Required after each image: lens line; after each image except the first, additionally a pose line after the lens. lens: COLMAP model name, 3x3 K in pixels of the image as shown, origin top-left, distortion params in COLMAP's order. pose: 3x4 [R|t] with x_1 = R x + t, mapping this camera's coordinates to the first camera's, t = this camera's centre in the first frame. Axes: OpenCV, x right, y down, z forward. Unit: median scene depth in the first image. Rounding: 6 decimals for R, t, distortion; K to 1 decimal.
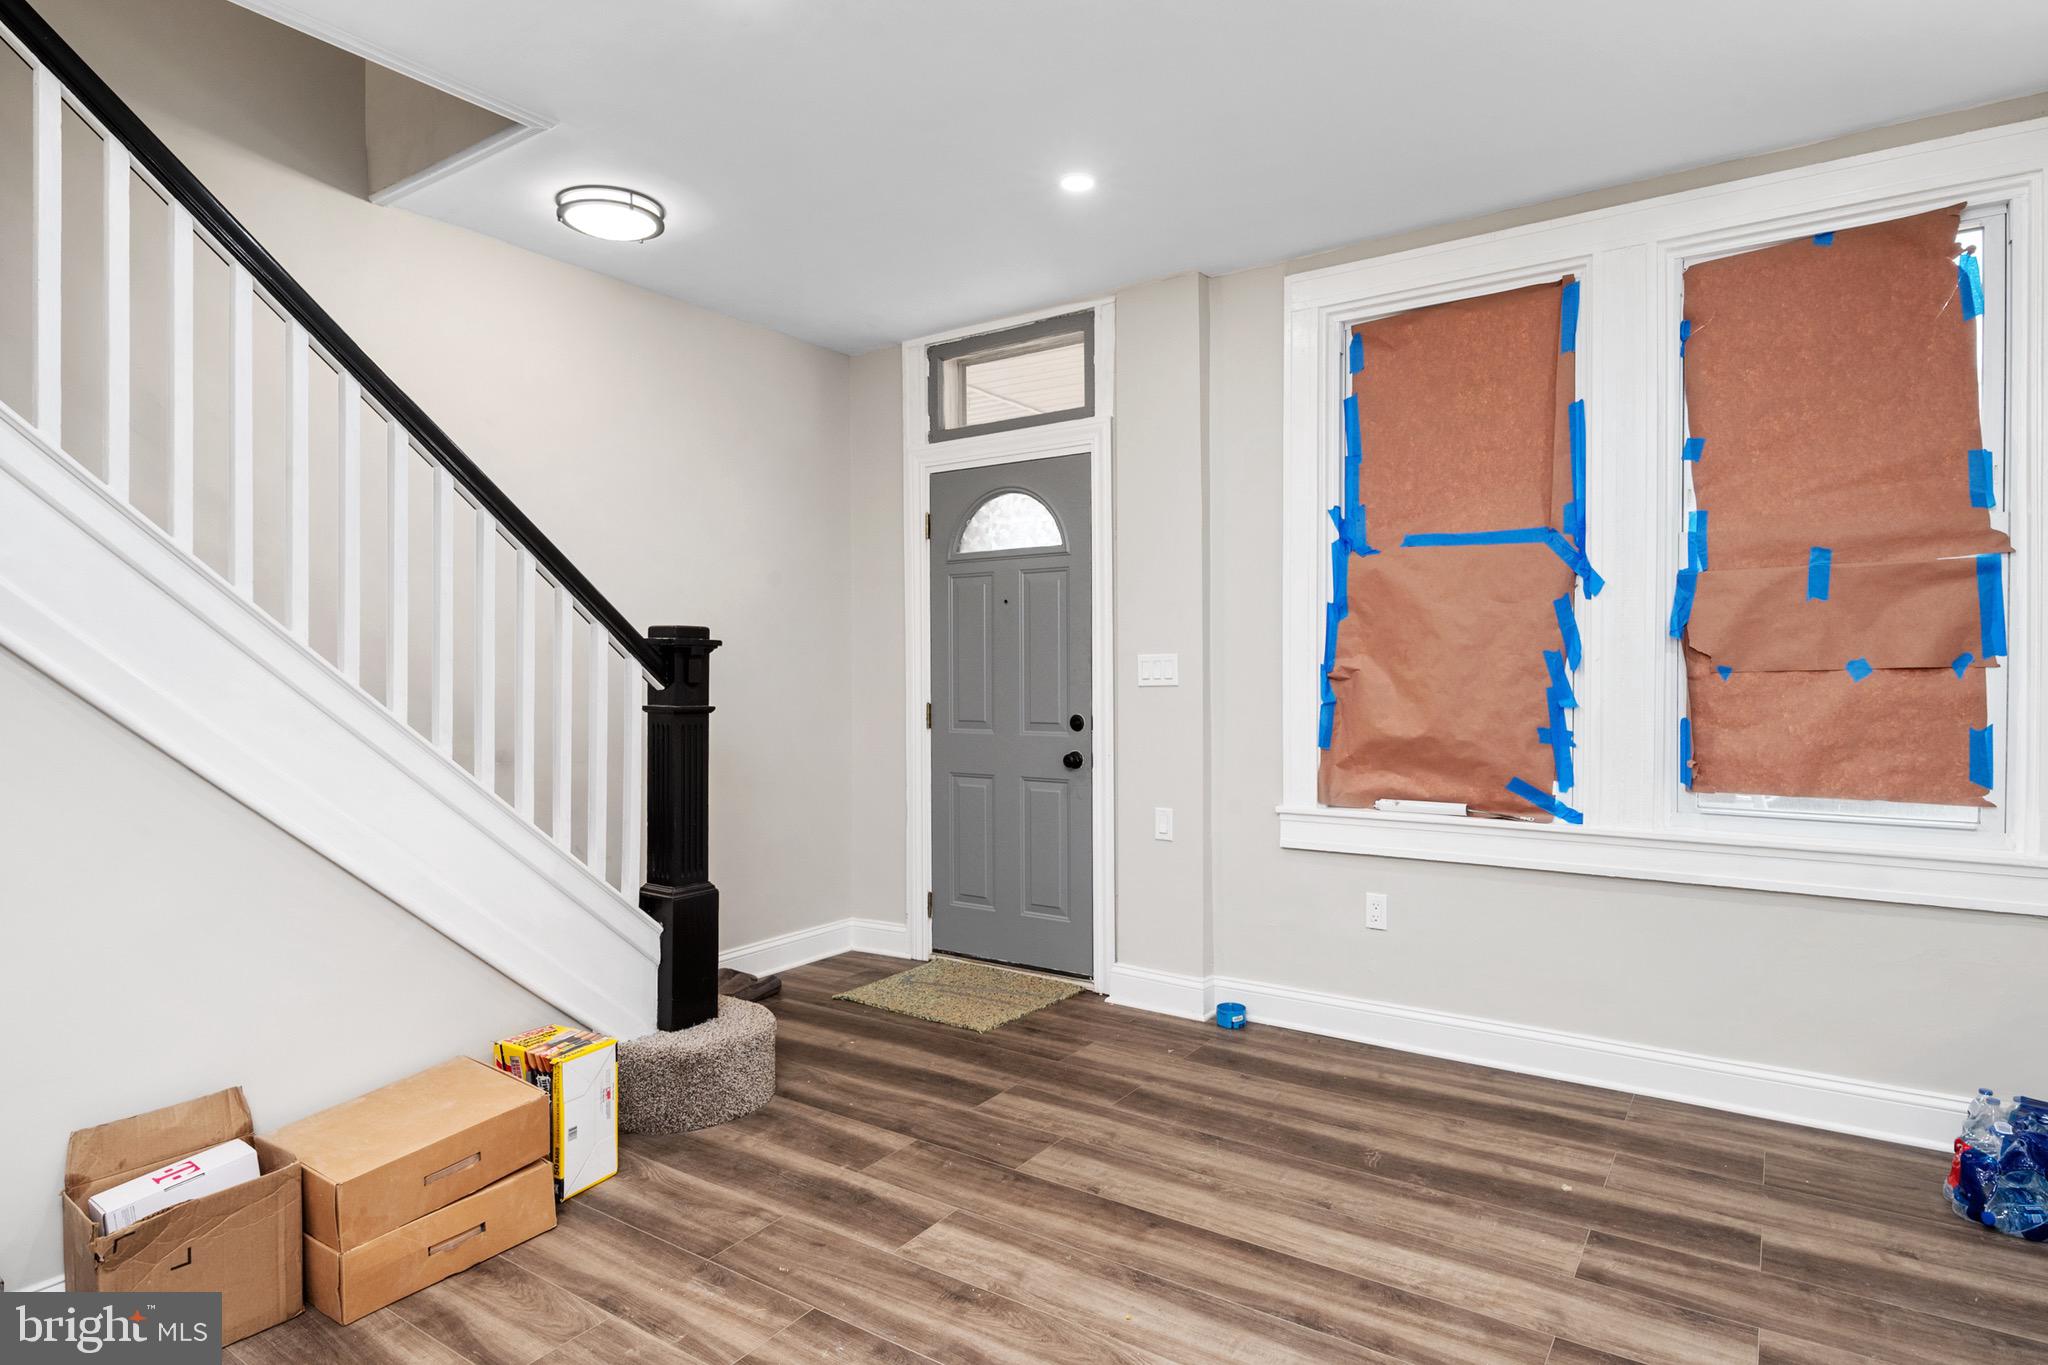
lens RADIAL K [[1106.9, 0, 1041.1], [0, 1106.9, 687.9], [0, 0, 1]] dist [0.000764, 0.001504]
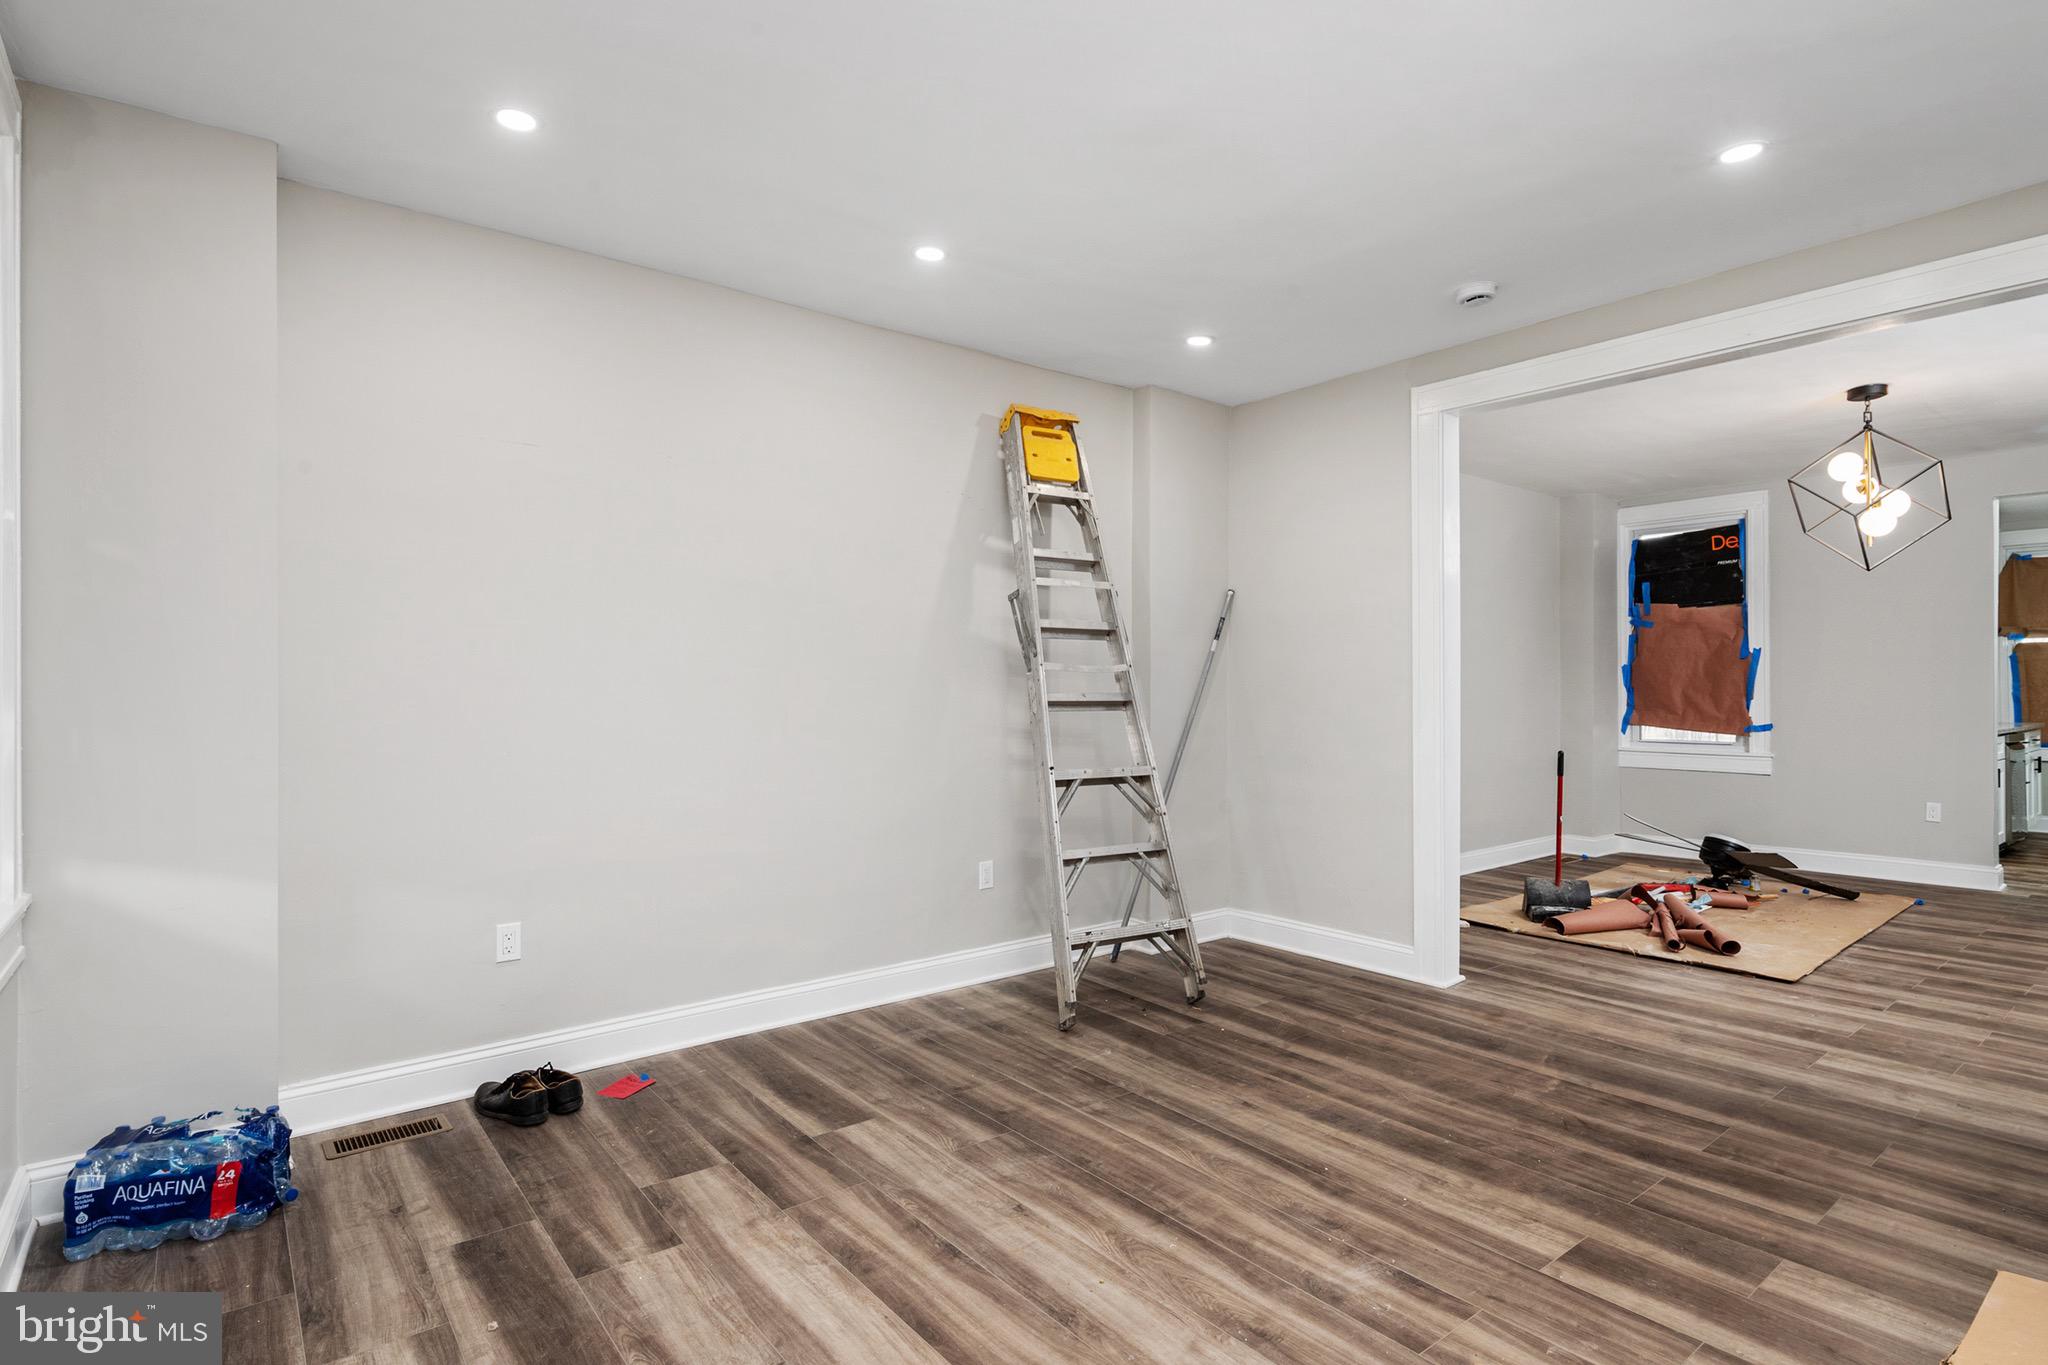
lens RADIAL K [[1020.0, 0, 1027.9], [0, 1020.0, 682.0], [0, 0, 1]] dist [0.000226, -0.004211]
pose [[-0.952868, 0.012119, 0.303144, -0.102741], [0.015814, 0.999828, 0.009737, -0.016558], [-0.302973, 0.014072, -0.952895, 1.249625]]
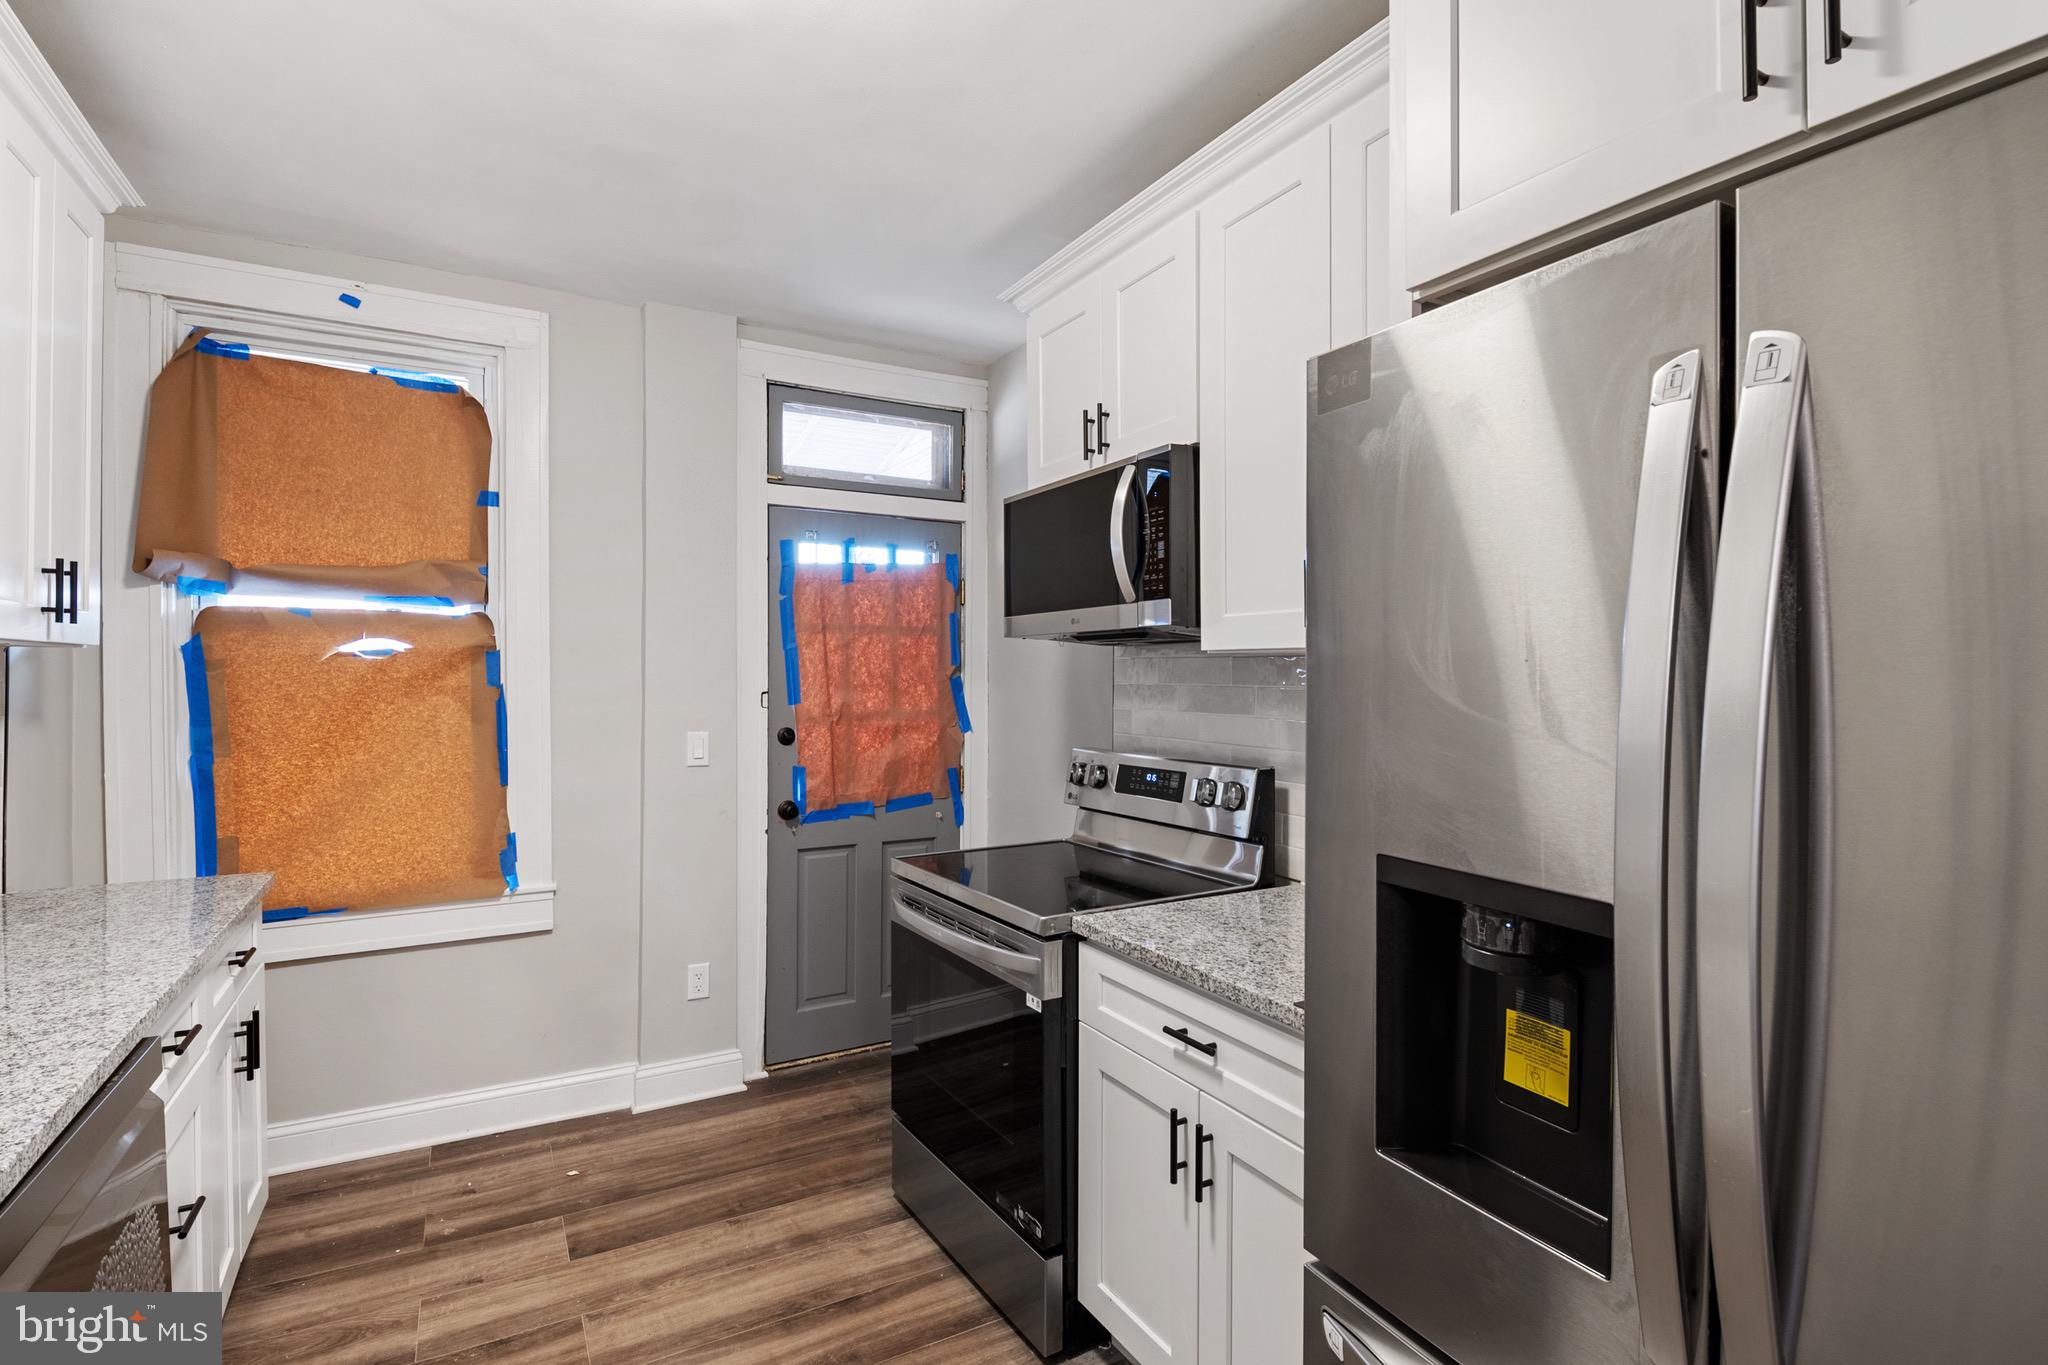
lens RADIAL K [[990.3, 0, 1045.9], [0, 990.3, 676.6], [0, 0, 1]] dist [-0.000806, -0.000244]
pose [[-0.435535, 0.010416, -0.900111, -1.330462], [-0.018853, 0.999608, 0.020689, -0.022579], [0.899974, 0.025980, -0.435168, -1.082586]]
